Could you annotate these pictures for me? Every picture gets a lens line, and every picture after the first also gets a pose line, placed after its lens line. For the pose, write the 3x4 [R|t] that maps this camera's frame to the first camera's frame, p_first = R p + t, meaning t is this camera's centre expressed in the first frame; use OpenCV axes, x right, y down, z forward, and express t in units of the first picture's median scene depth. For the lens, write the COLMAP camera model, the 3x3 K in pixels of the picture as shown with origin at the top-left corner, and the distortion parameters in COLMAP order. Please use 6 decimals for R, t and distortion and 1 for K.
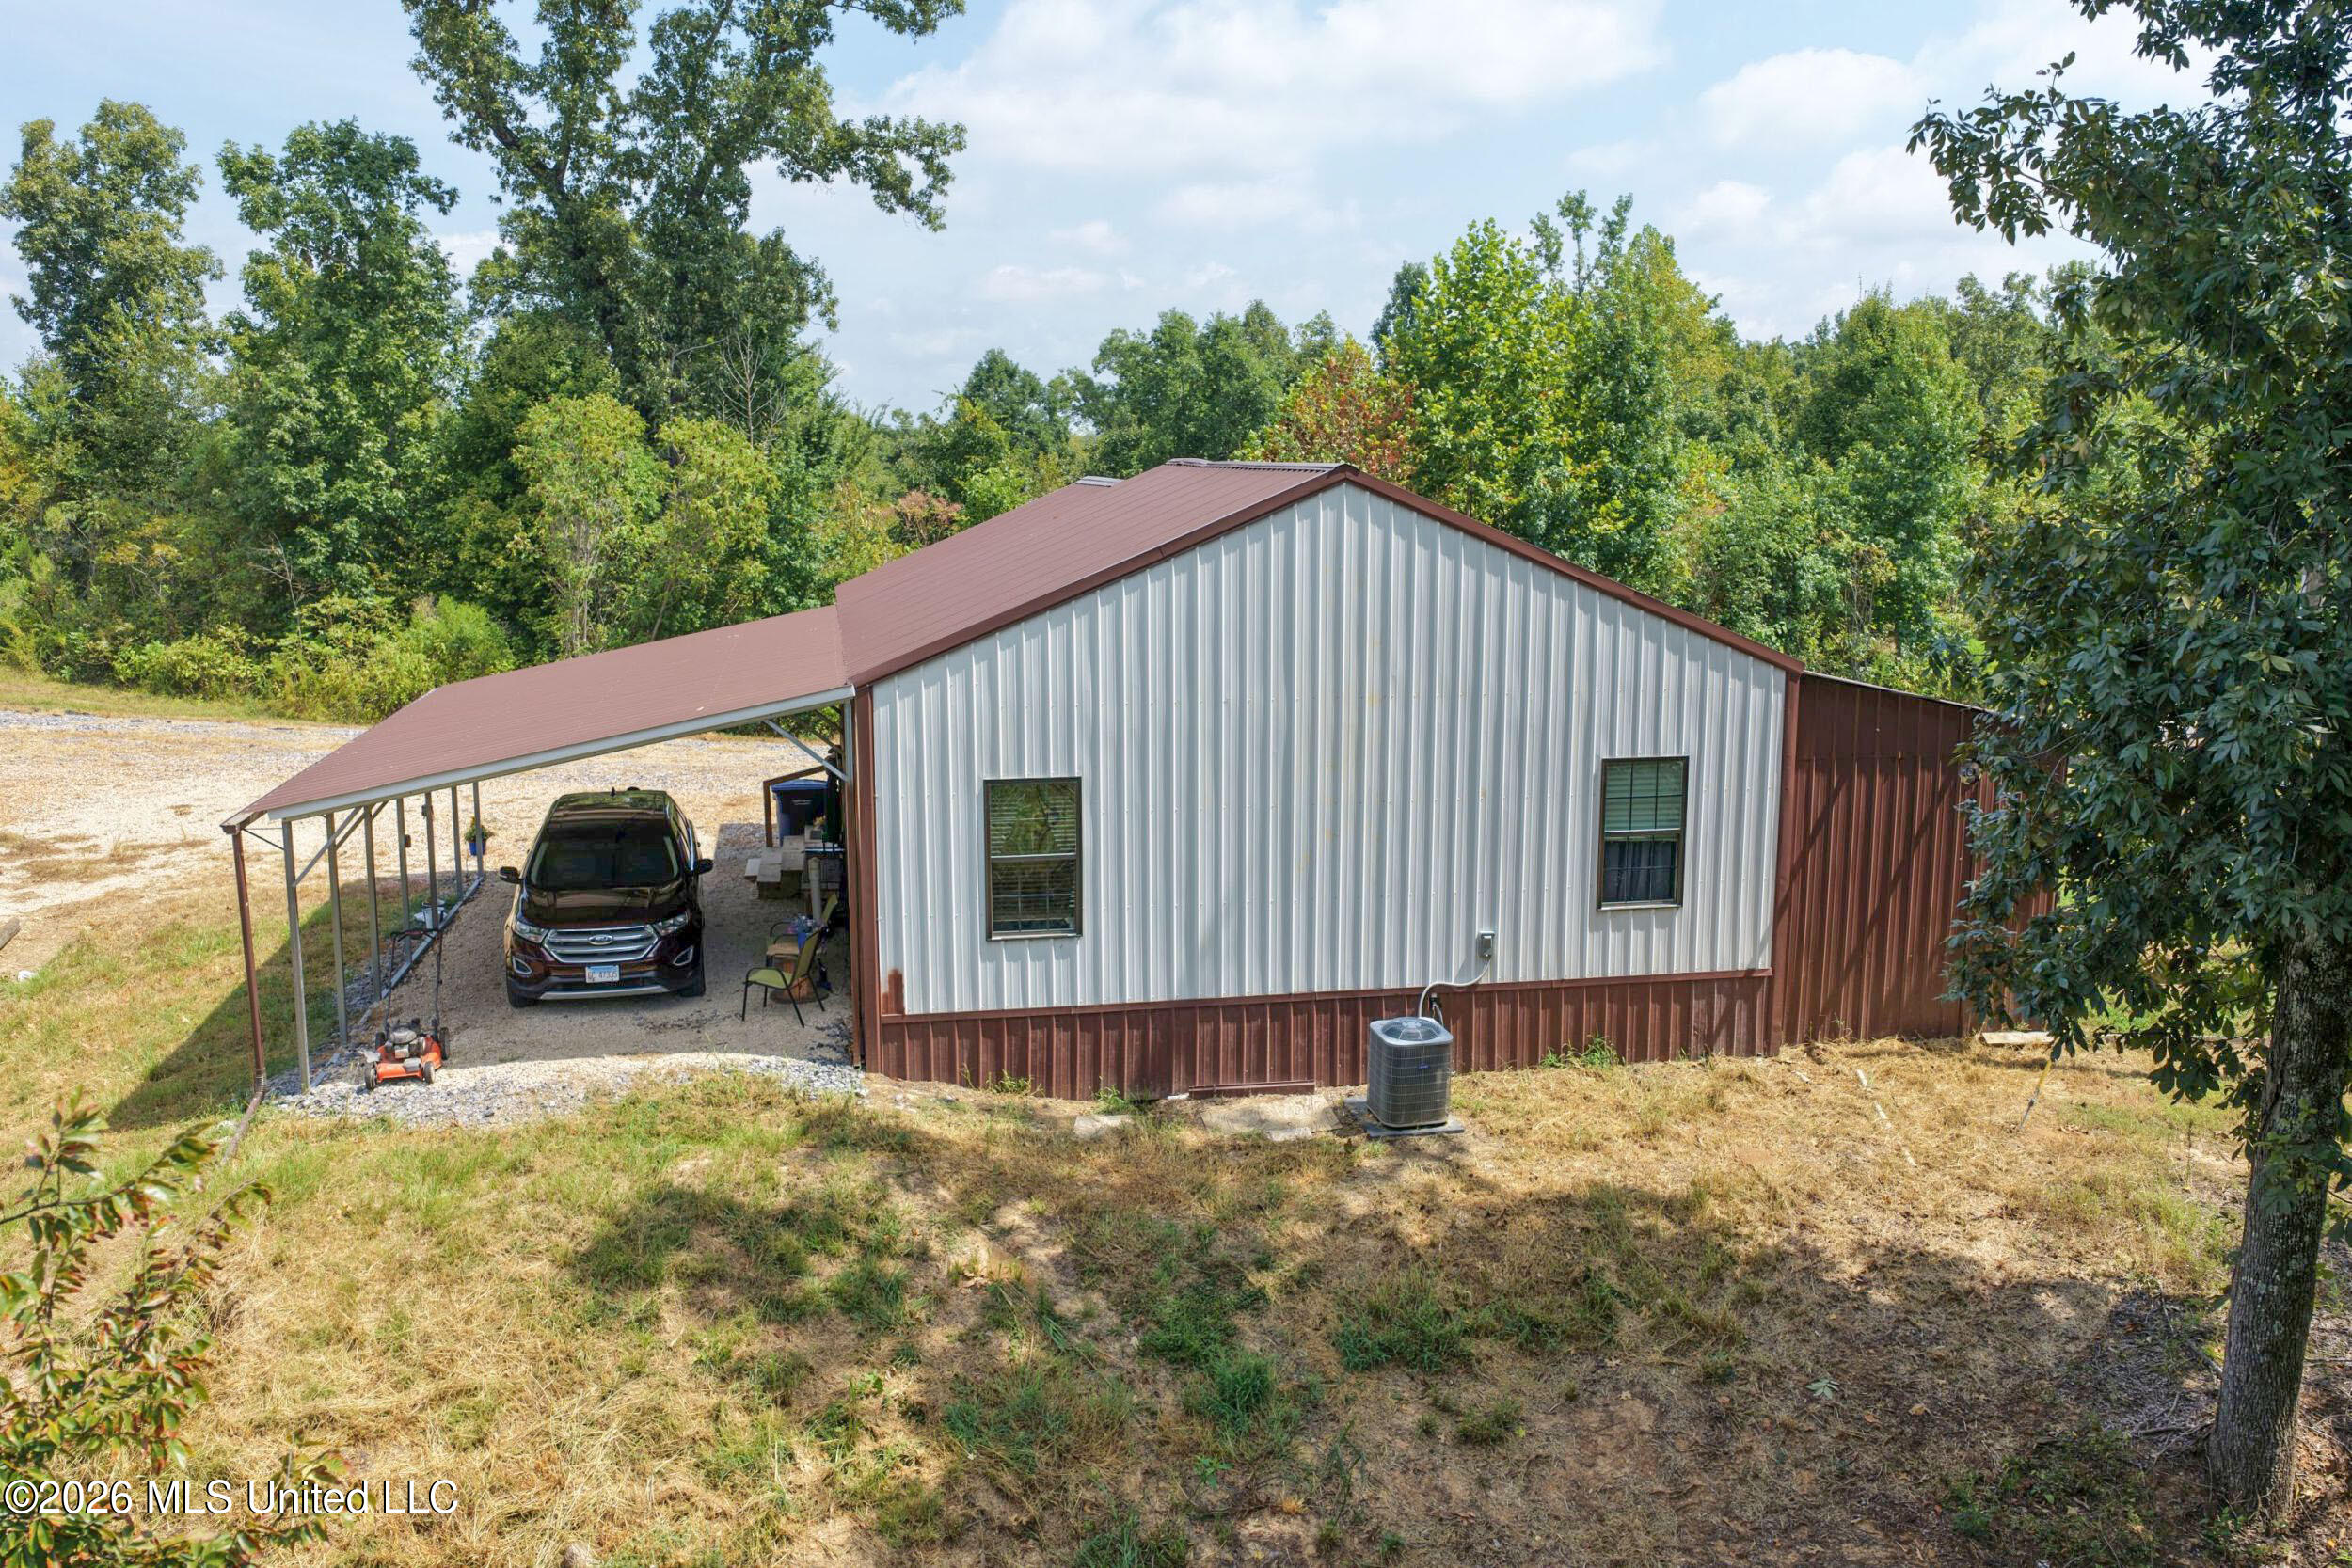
lens RADIAL K [[1934.5, 0, 1176.0], [0, 1934.5, 784.0], [0, 0, 1]] dist [-0.001216, -0.003600]
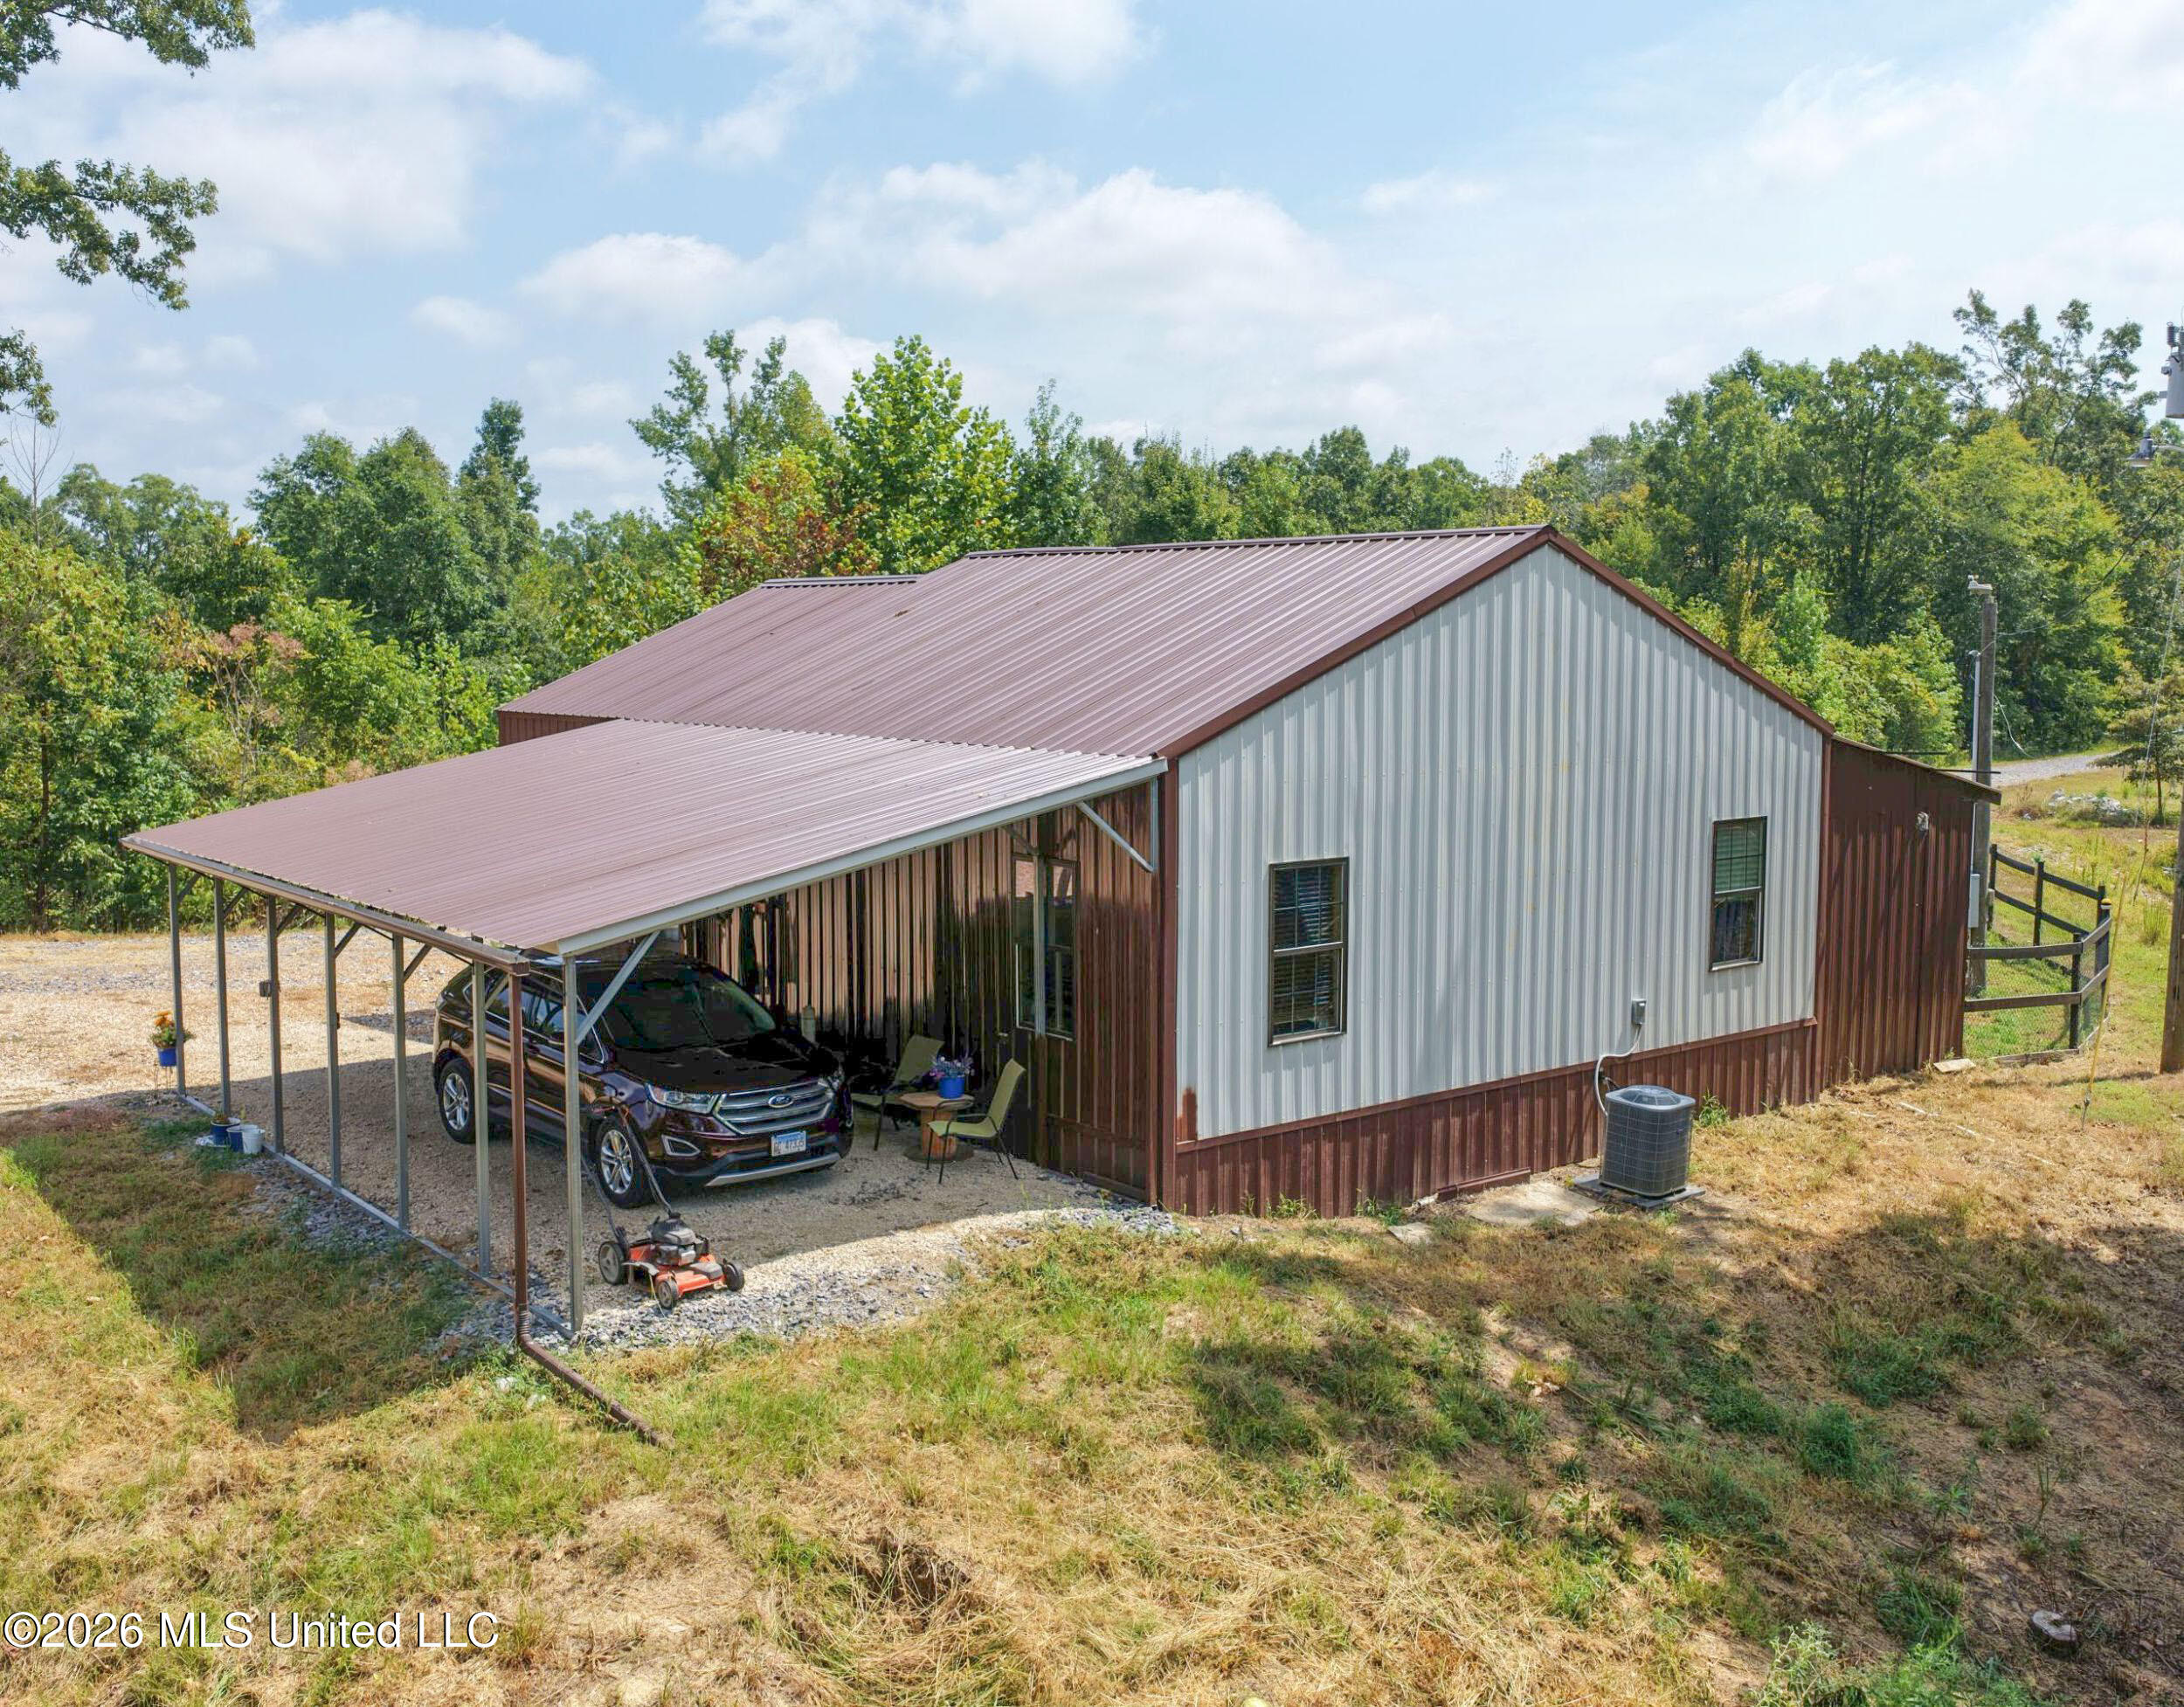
lens RADIAL K [[2123.1, 0, 1119.3], [0, 2123.1, 857.6], [0, 0, 1]] dist [-0.013986, 0.030044]
pose [[0.875720, -0.047586, 0.480468, -0.608403], [0.078981, 0.995845, -0.045323, 0.032617], [-0.476315, 0.077638, 0.875840, 0.170827]]
